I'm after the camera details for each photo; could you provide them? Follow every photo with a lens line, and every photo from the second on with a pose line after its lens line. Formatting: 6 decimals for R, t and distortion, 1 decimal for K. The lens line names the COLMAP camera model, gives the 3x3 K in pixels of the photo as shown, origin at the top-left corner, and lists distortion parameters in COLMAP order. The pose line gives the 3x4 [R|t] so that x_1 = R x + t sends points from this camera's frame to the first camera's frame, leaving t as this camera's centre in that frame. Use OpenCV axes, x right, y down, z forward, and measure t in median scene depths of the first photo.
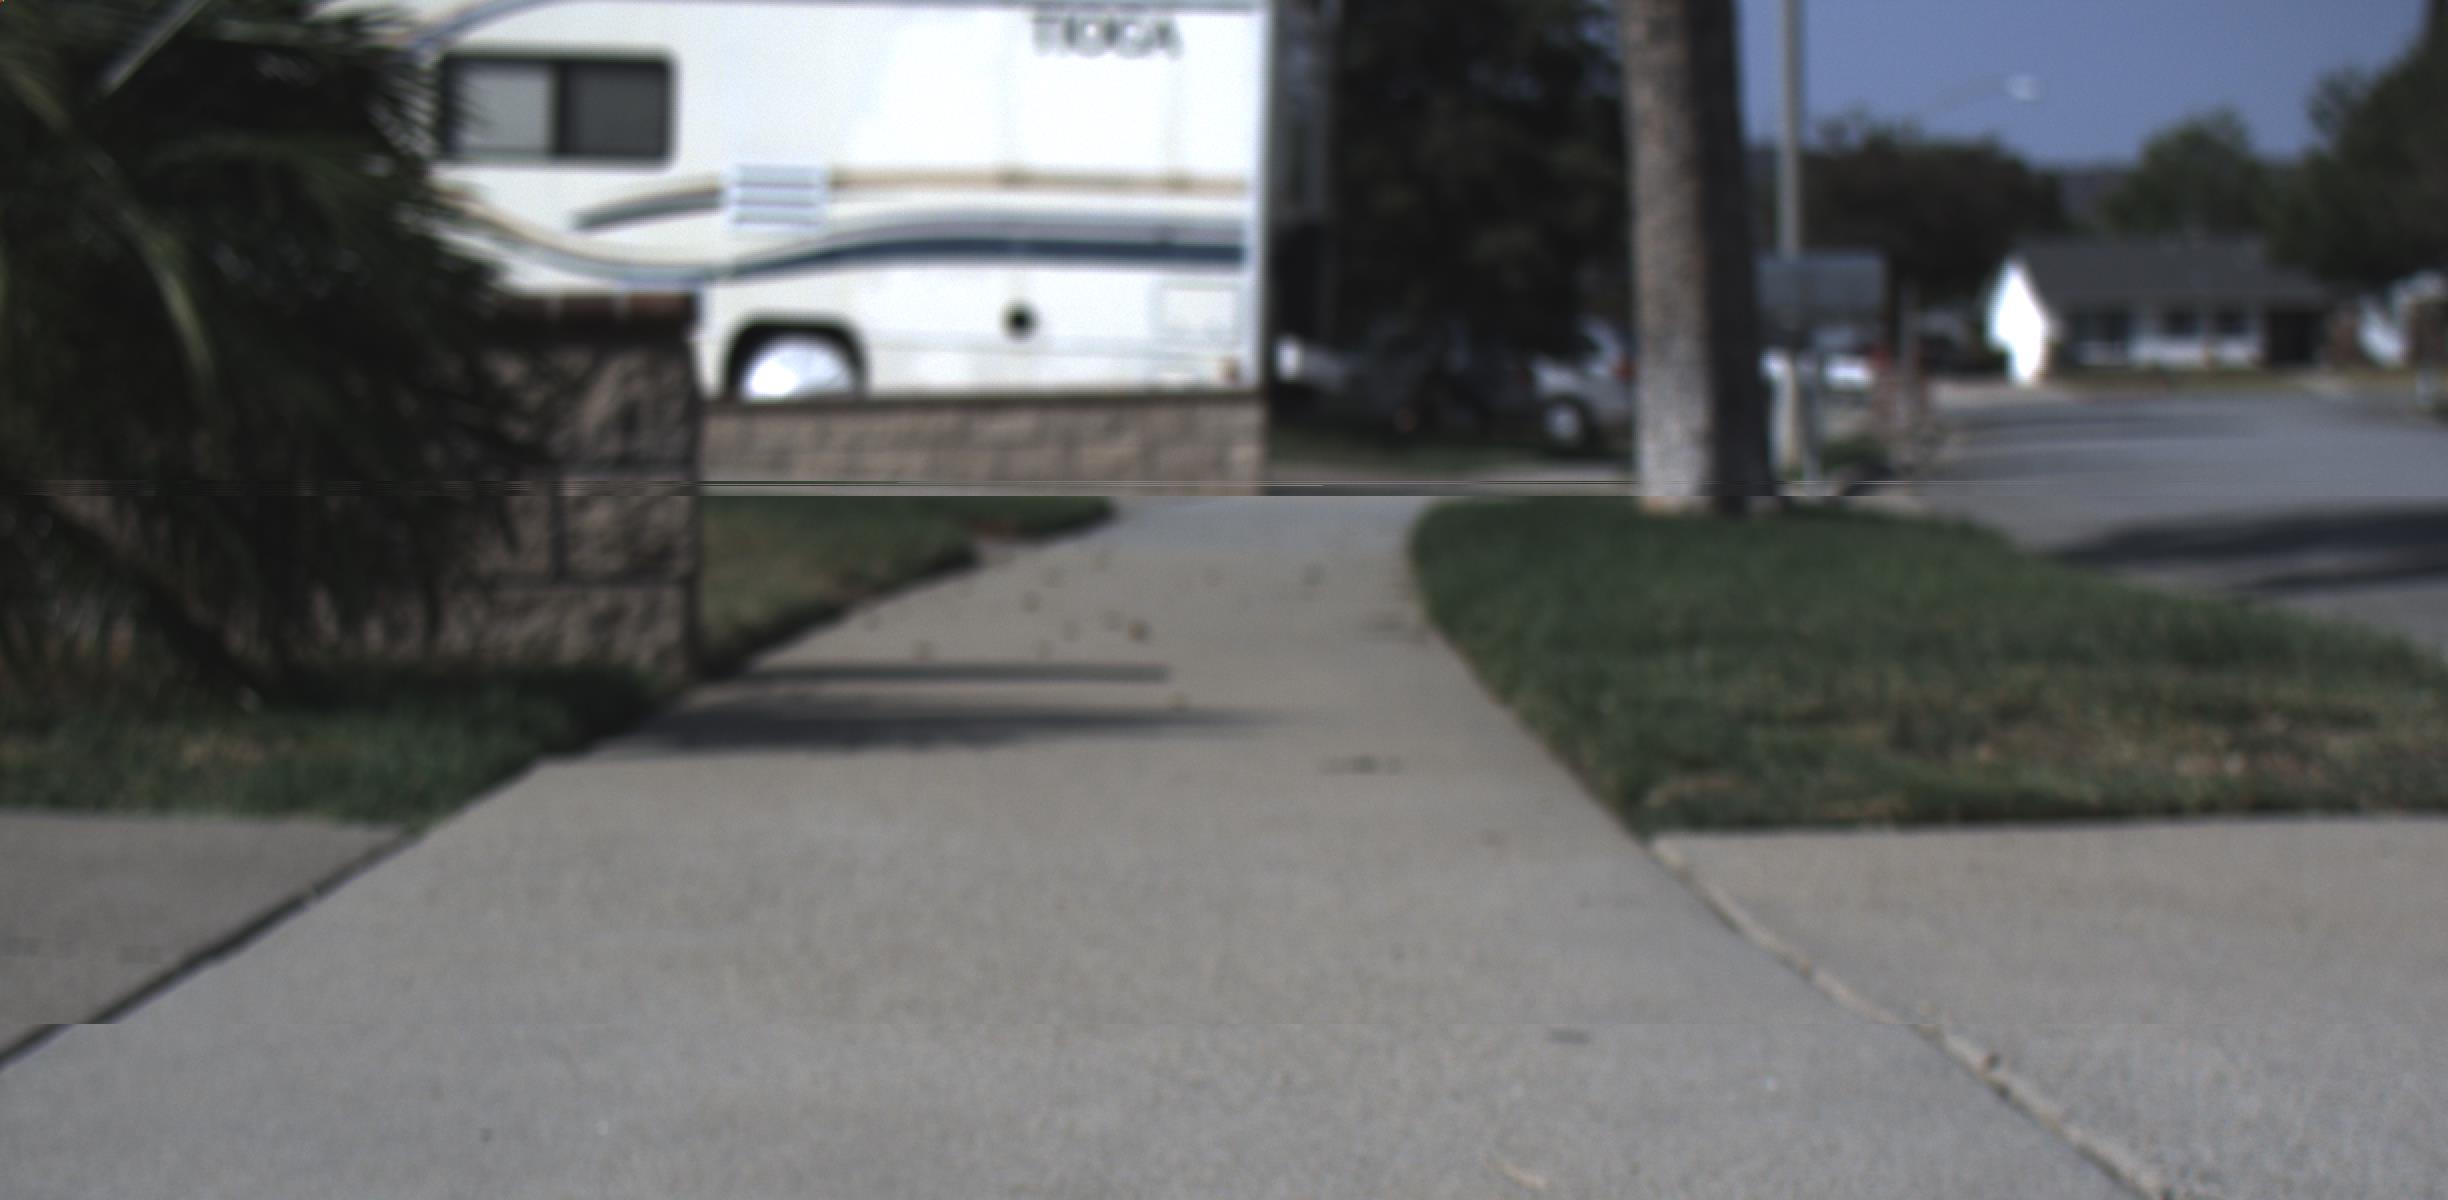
lens RADIAL K [[5839.9, 0, 1268.3], [0, 5839.9, 638.7], [0, 0, 1]] dist [0.093325, 0.000000]
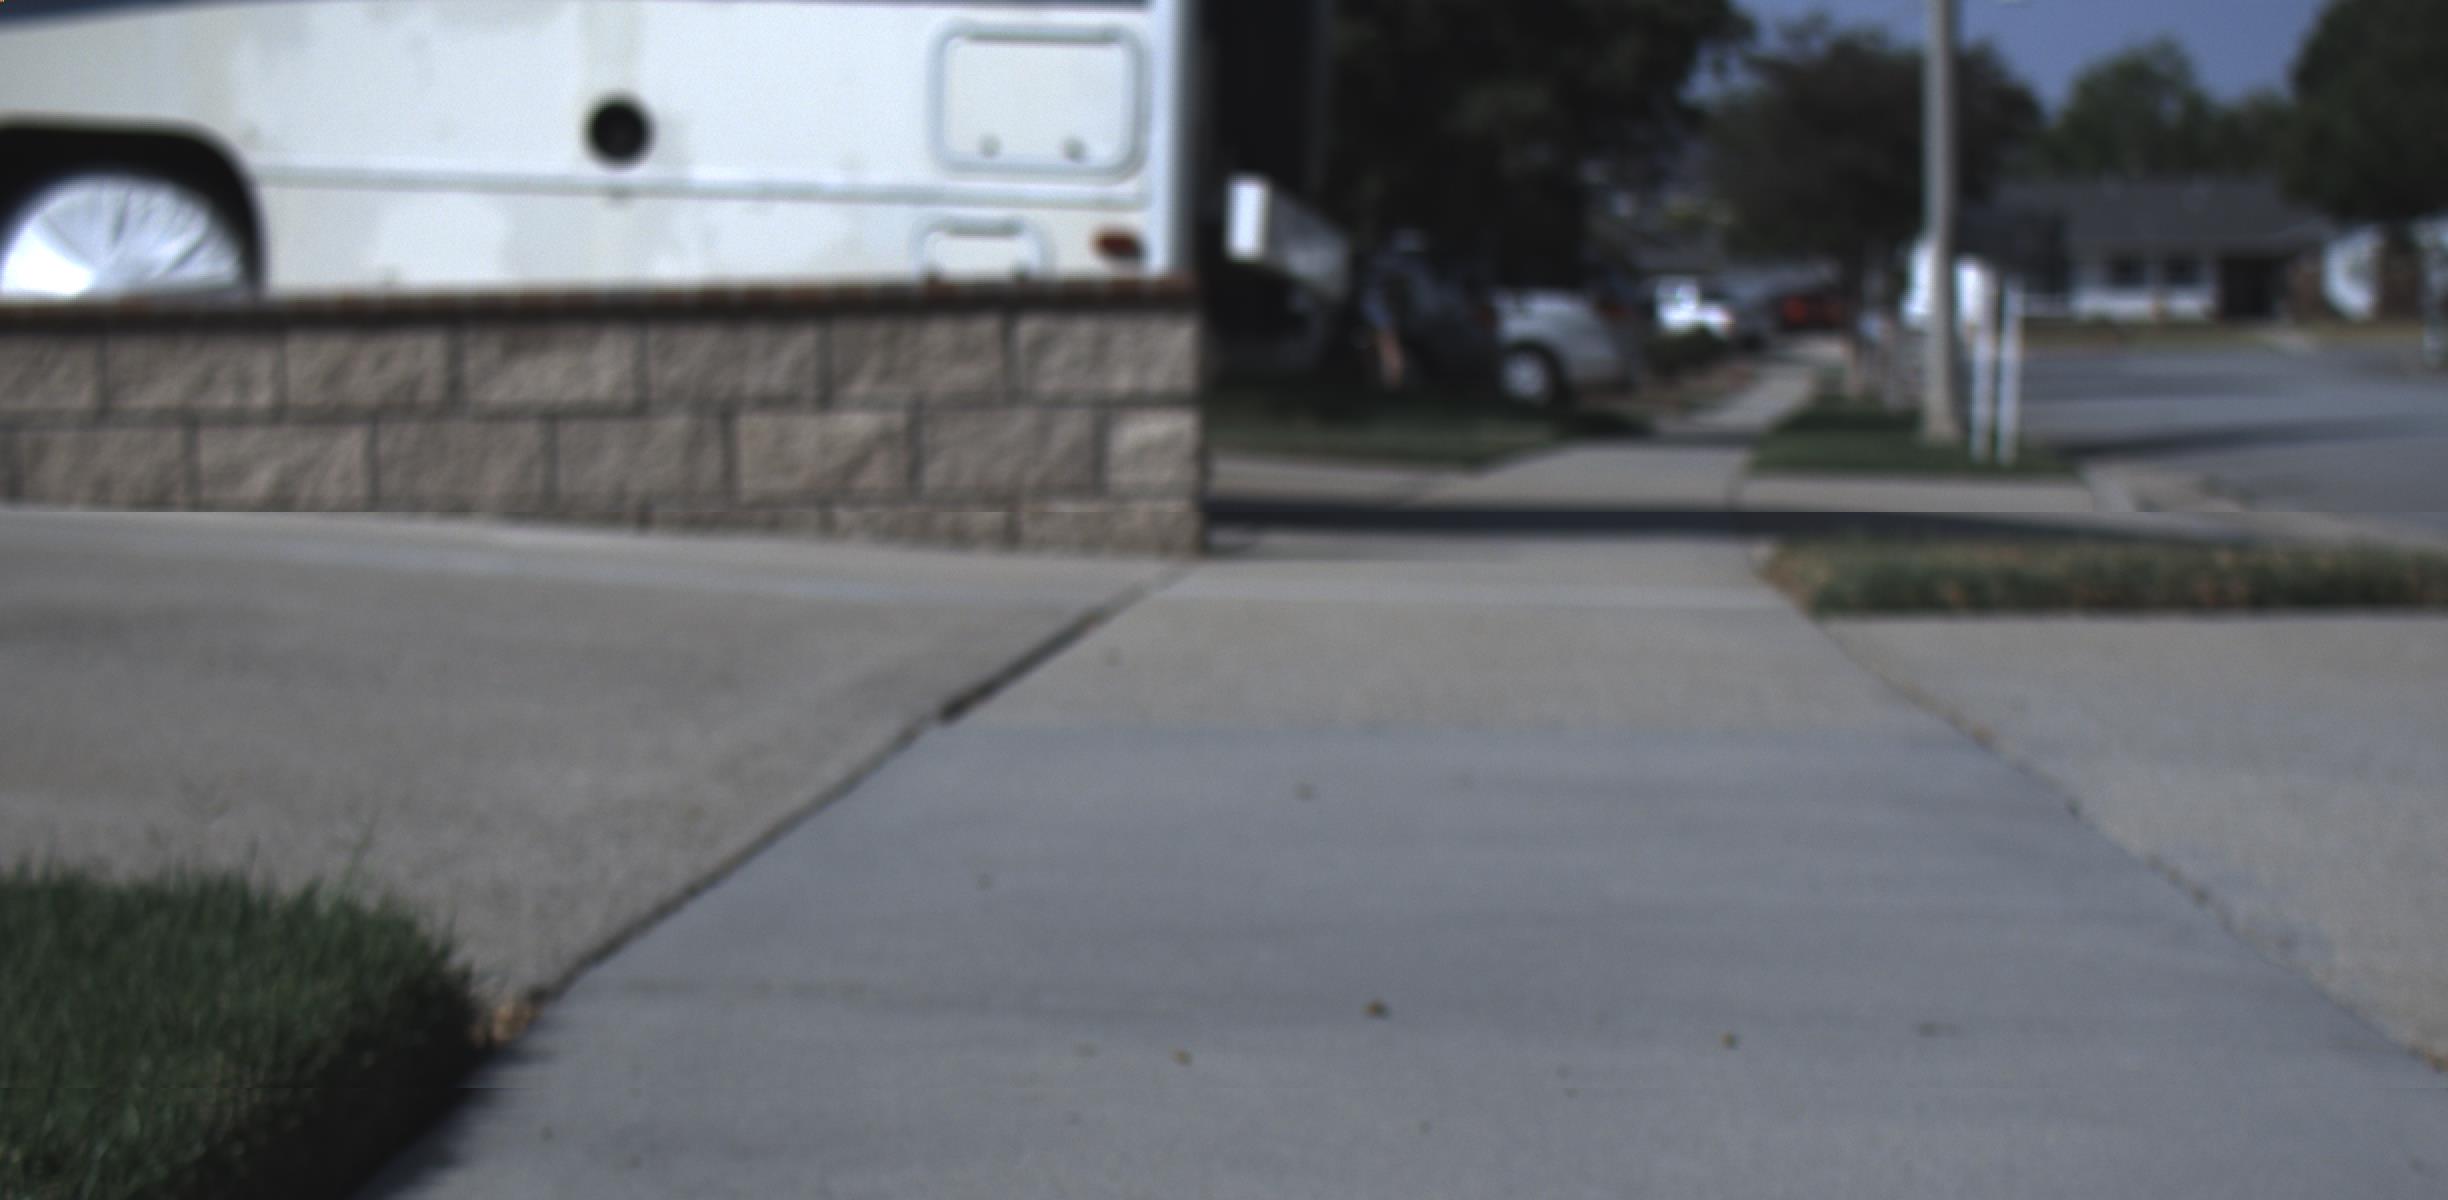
lens RADIAL K [[5839.9, 0, 1262.0], [0, 5839.9, 620.7], [0, 0, 1]] dist [0.093325, 0.000000]
pose [[0.999690, -0.001613, 0.024863, -0.006223], [0.001523, 0.999992, 0.003670, -0.019735], [-0.024869, -0.003631, 0.999684, 0.569200]]
